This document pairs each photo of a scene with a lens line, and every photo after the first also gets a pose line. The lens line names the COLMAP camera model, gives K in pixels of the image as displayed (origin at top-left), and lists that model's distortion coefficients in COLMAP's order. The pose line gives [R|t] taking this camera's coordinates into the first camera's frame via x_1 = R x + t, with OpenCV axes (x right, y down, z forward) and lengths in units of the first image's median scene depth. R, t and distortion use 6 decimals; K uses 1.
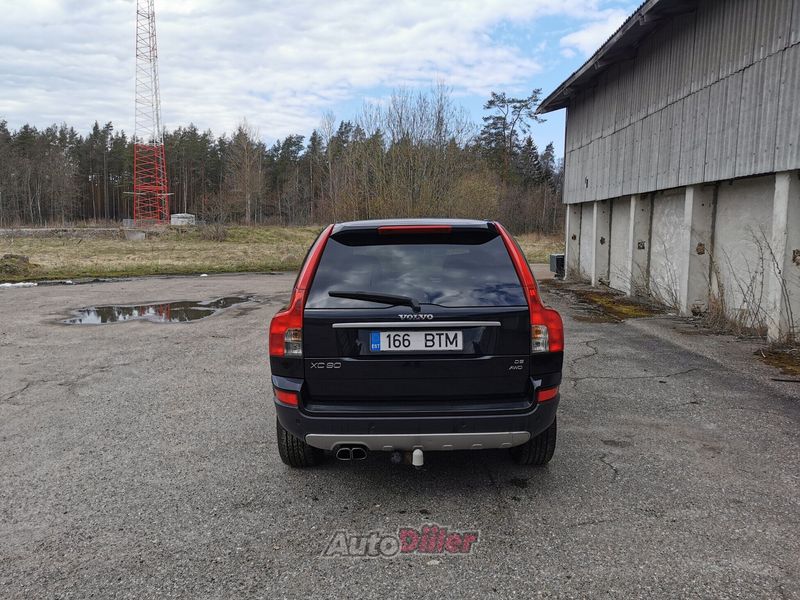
lens RADIAL K [[610.6, 0, 400.5], [0, 610.6, 300.8], [0, 0, 1]] dist [0.048132, -0.061217]
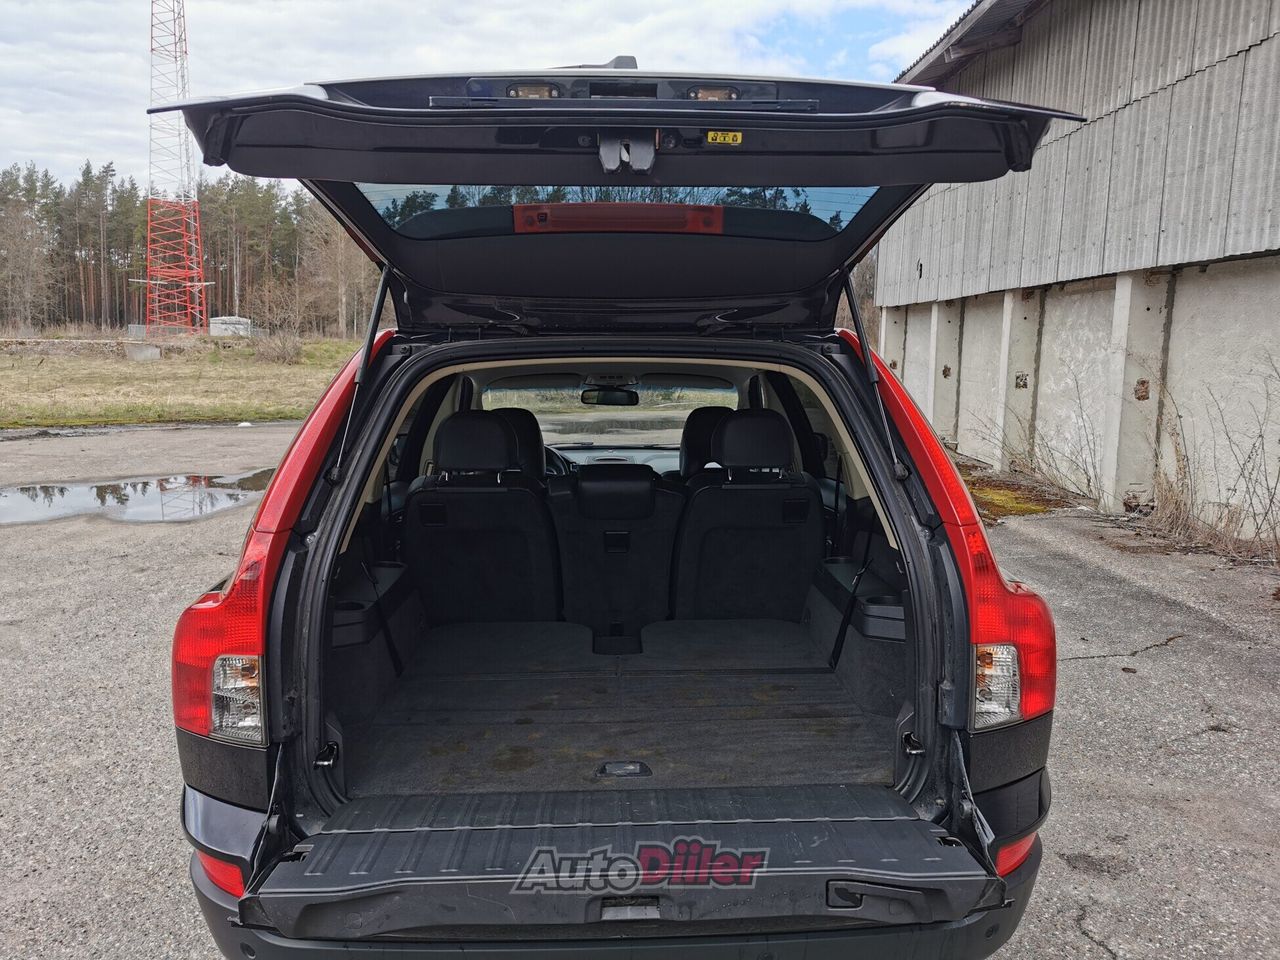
lens RADIAL K [[976.9, 0, 643.7], [0, 976.9, 475.4], [0, 0, 1]] dist [0.048132, -0.061217]
pose [[0.998743, 0.005541, 0.049823, 0.002758], [-0.006196, 0.999896, 0.012992, -0.014097], [-0.049746, -0.013284, 0.998674, 0.122160]]
